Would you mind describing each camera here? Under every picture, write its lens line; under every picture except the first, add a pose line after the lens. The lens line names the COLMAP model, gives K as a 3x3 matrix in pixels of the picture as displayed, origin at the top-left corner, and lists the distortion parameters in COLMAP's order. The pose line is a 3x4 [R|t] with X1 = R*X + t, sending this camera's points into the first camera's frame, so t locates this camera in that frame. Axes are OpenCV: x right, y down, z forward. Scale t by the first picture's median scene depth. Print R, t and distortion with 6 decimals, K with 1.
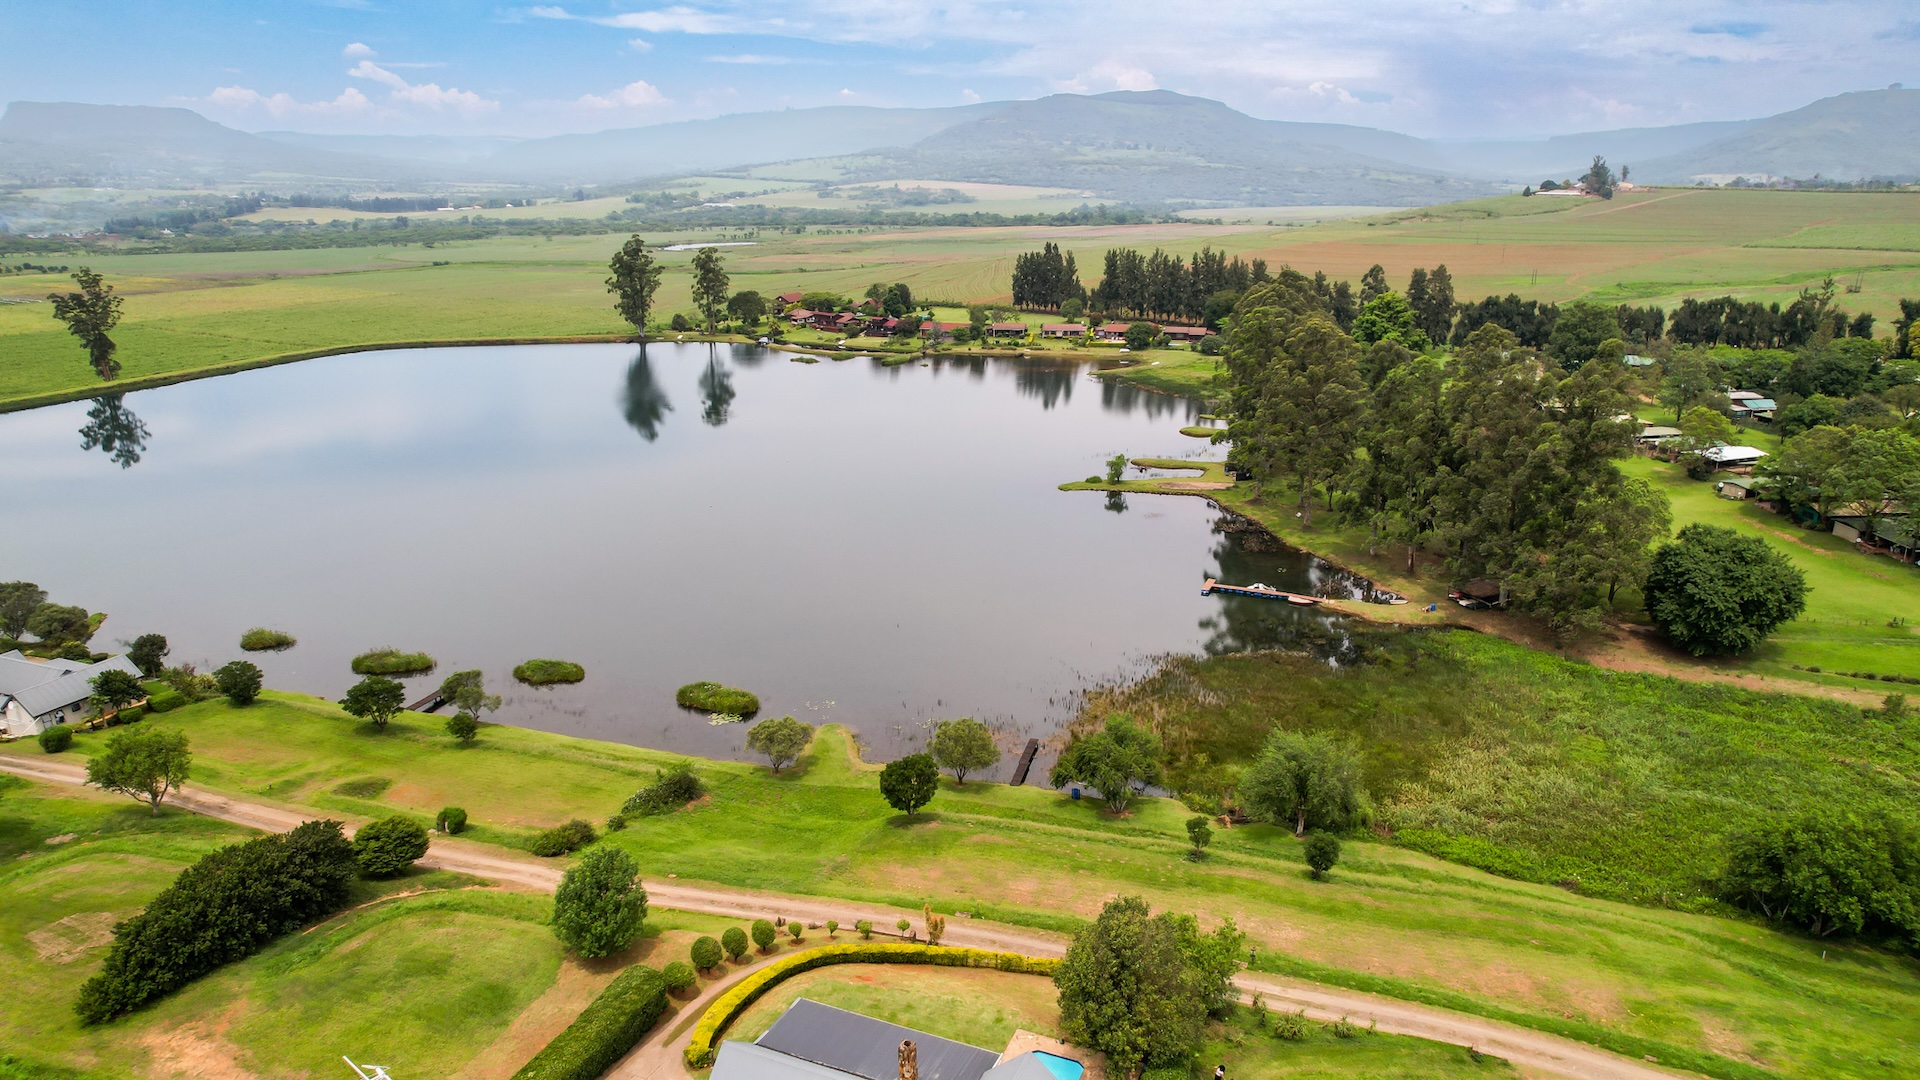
lens RADIAL K [[1238.6, 0, 965.8], [0, 1238.6, 532.0], [0, 0, 1]] dist [-0.066944, 0.056011]
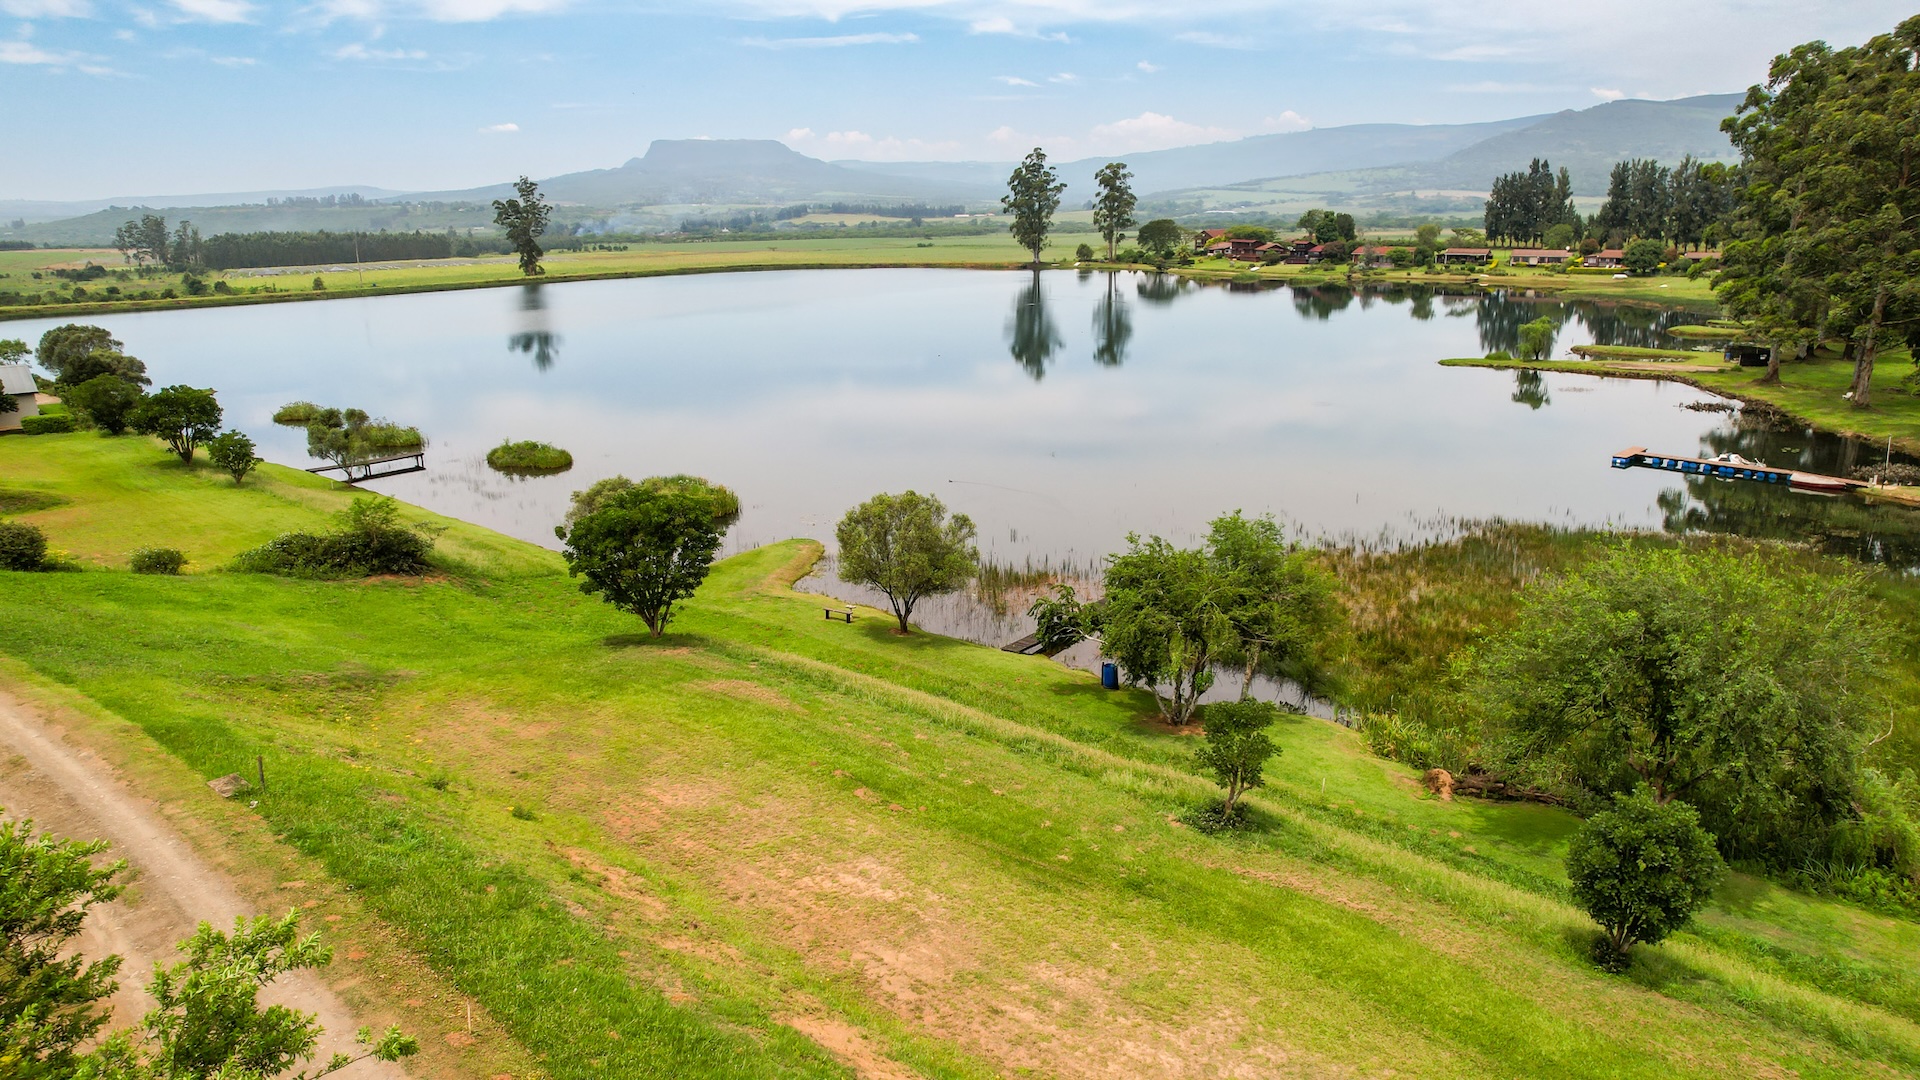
lens RADIAL K [[1238.6, 0, 971.7], [0, 1238.6, 519.7], [0, 0, 1]] dist [-0.066944, 0.056011]
pose [[0.919613, 0.089580, -0.382476, 0.056547], [-0.102549, 0.994635, -0.013612, 0.046030], [0.379205, 0.051740, 0.923865, 0.157467]]
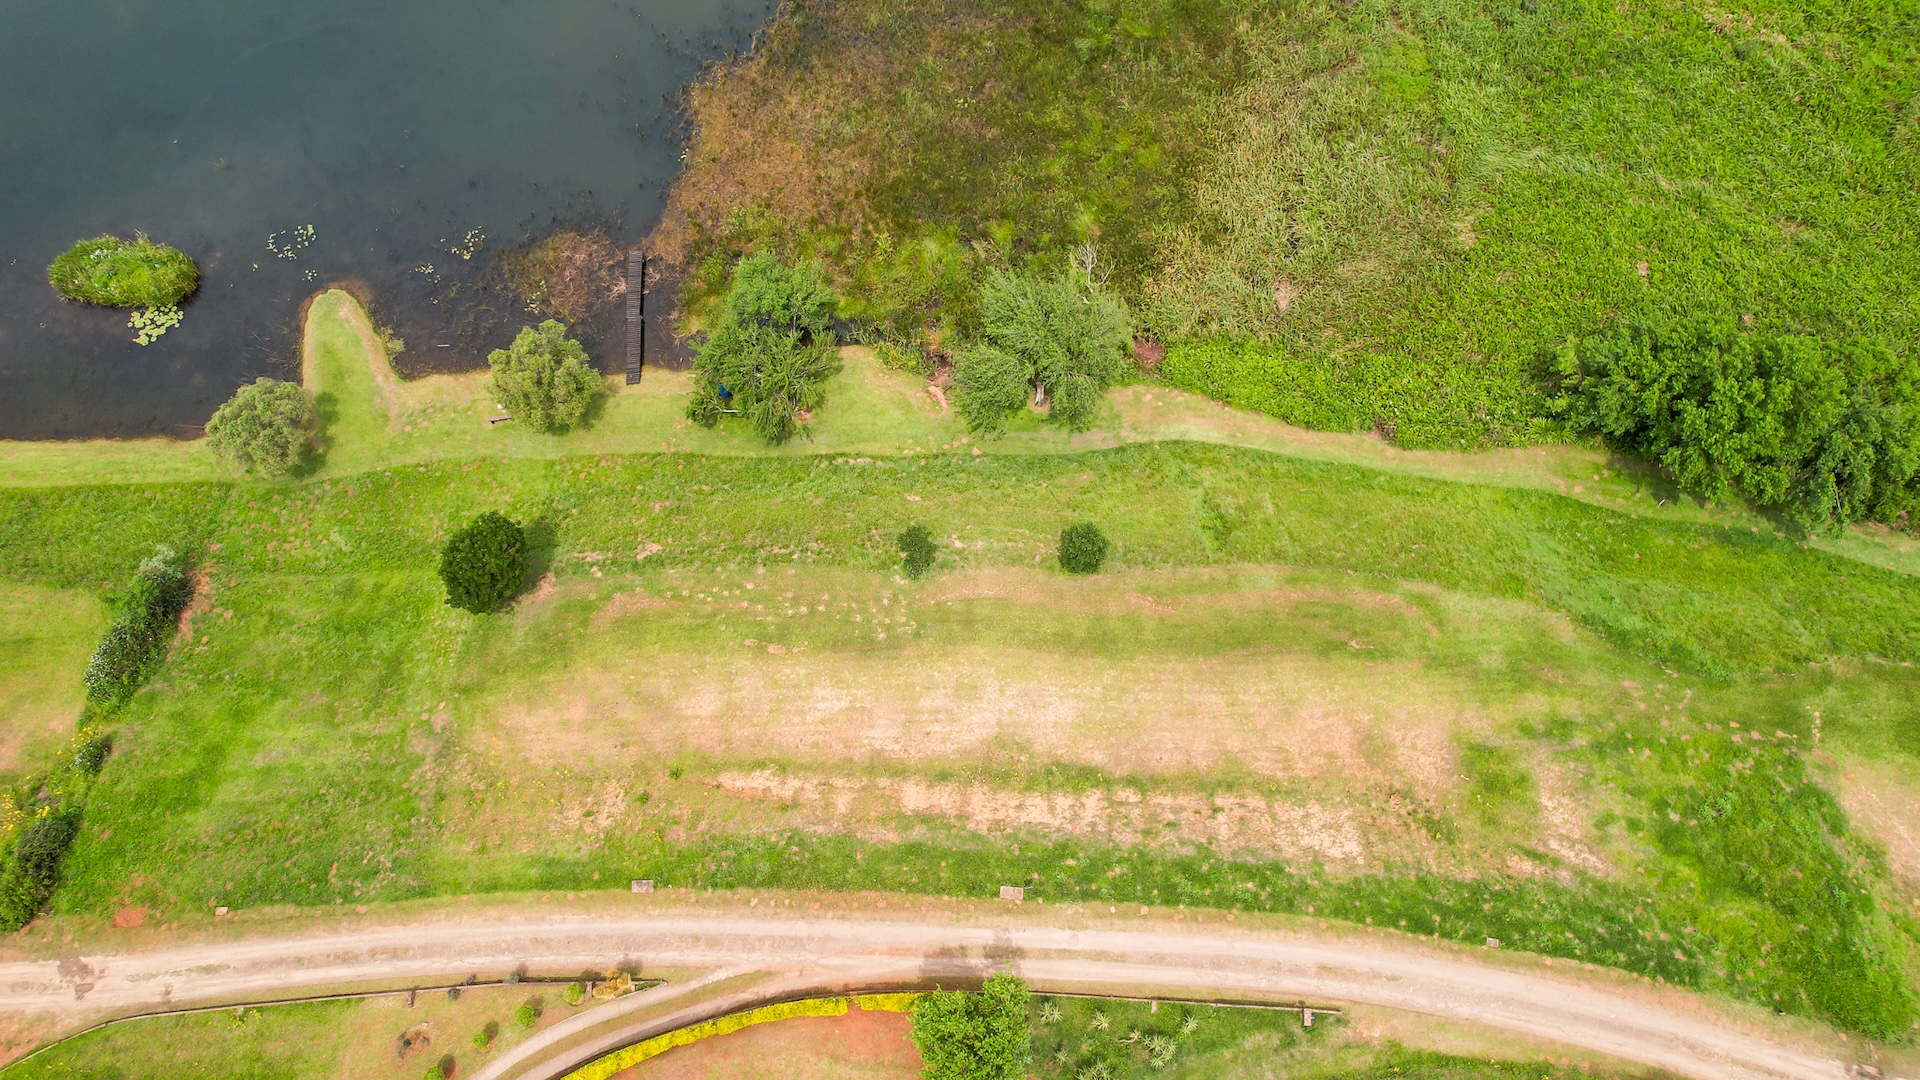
lens RADIAL K [[1238.6, 0, 973.0], [0, 1238.6, 542.4], [0, 0, 1]] dist [-0.066944, 0.056011]
pose [[0.948185, -0.303305, 0.094613, 0.035816], [0.109502, 0.591508, 0.798829, -0.075688], [-0.298253, -0.747077, 0.594072, 0.132184]]
